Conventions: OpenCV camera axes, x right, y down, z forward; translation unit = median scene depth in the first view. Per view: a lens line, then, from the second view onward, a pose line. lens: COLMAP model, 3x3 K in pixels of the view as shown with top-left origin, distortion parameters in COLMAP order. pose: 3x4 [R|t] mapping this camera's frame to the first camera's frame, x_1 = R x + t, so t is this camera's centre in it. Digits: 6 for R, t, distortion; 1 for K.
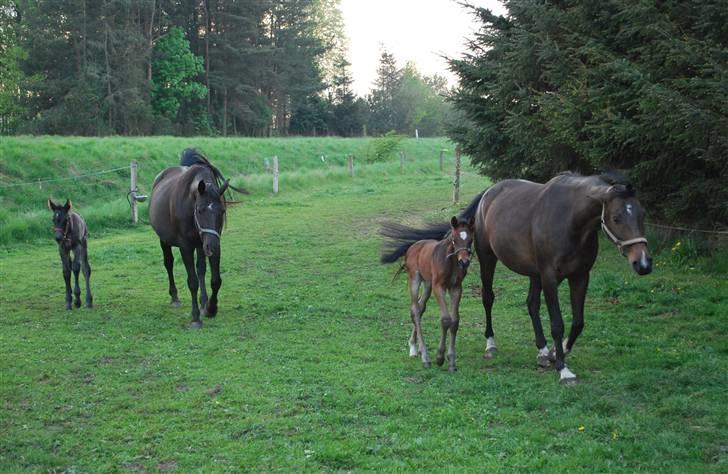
lens RADIAL K [[1100.0, 0, 361.8], [0, 1100.0, 237.7], [0, 0, 1]] dist [-0.026694, -0.042402]
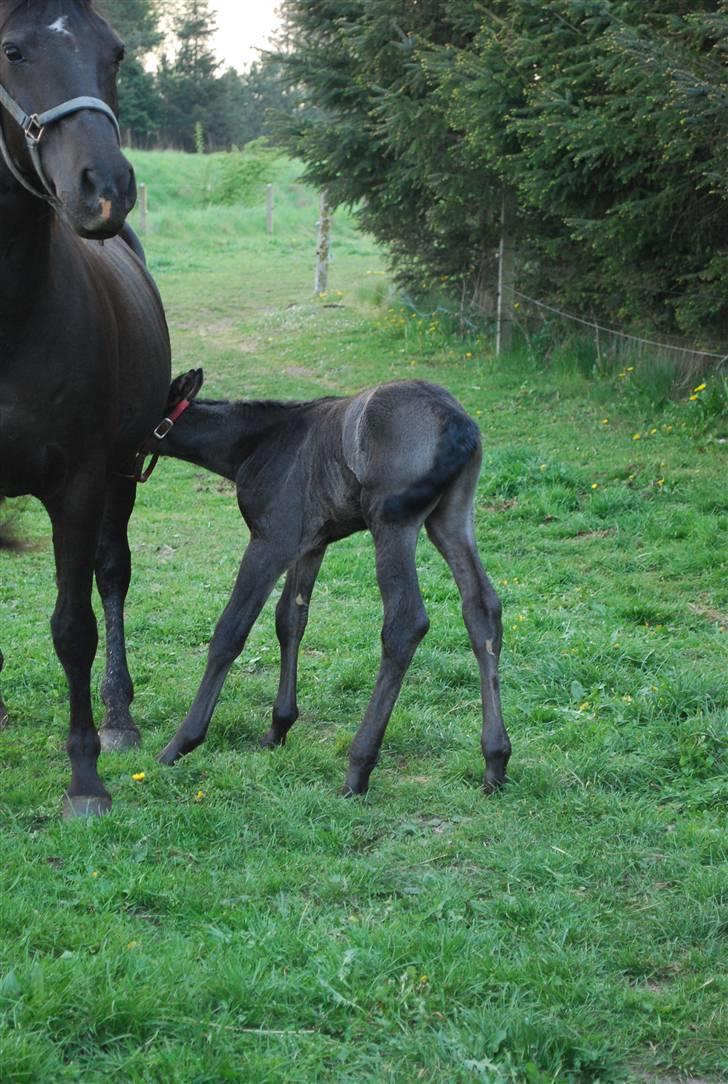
lens RADIAL K [[2330.8, 0, 446.7], [0, 2330.8, 540.9], [0, 0, 1]] dist [0.016449, 0.035661]
pose [[0.998937, 0.023174, 0.039837, 0.133861], [-0.025777, 0.997479, 0.066121, 0.007402], [-0.038204, -0.067078, 0.997016, 0.032780]]
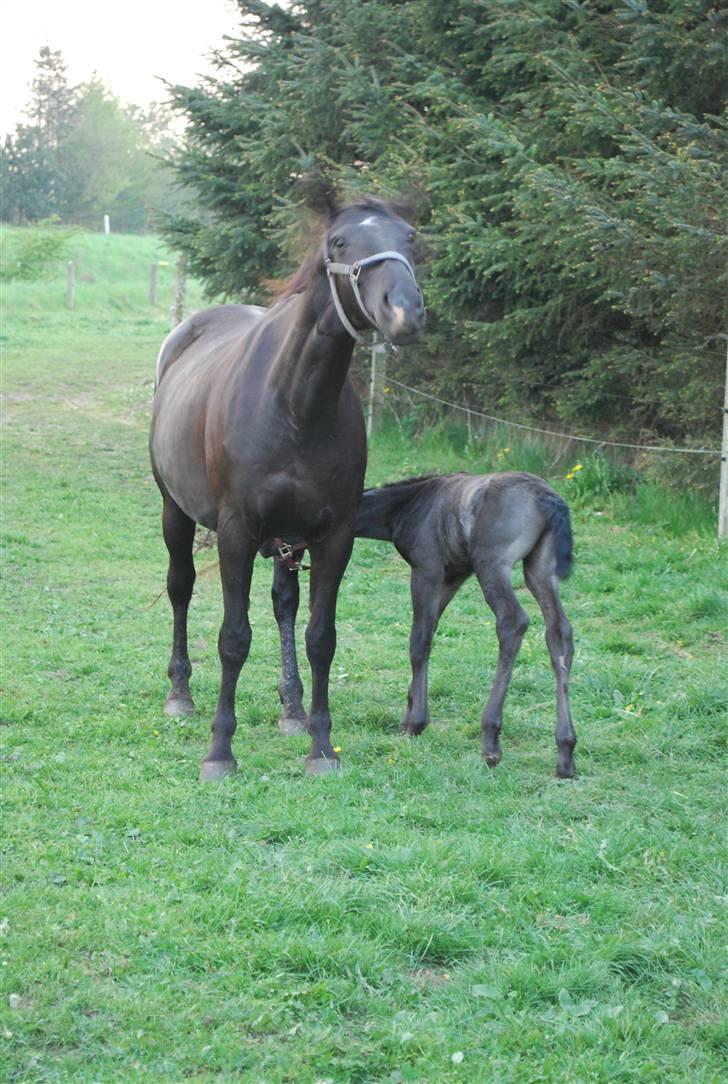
lens RADIAL K [[2456.3, 0, 364.0], [0, 2456.3, 542.0], [0, 0, 1]] dist [0.016864, 0.214727]
pose [[0.986936, 0.041640, 0.155642, 0.001265], [-0.046968, 0.998424, 0.030717, 0.009218], [-0.154117, -0.037626, 0.987336, -0.151269]]
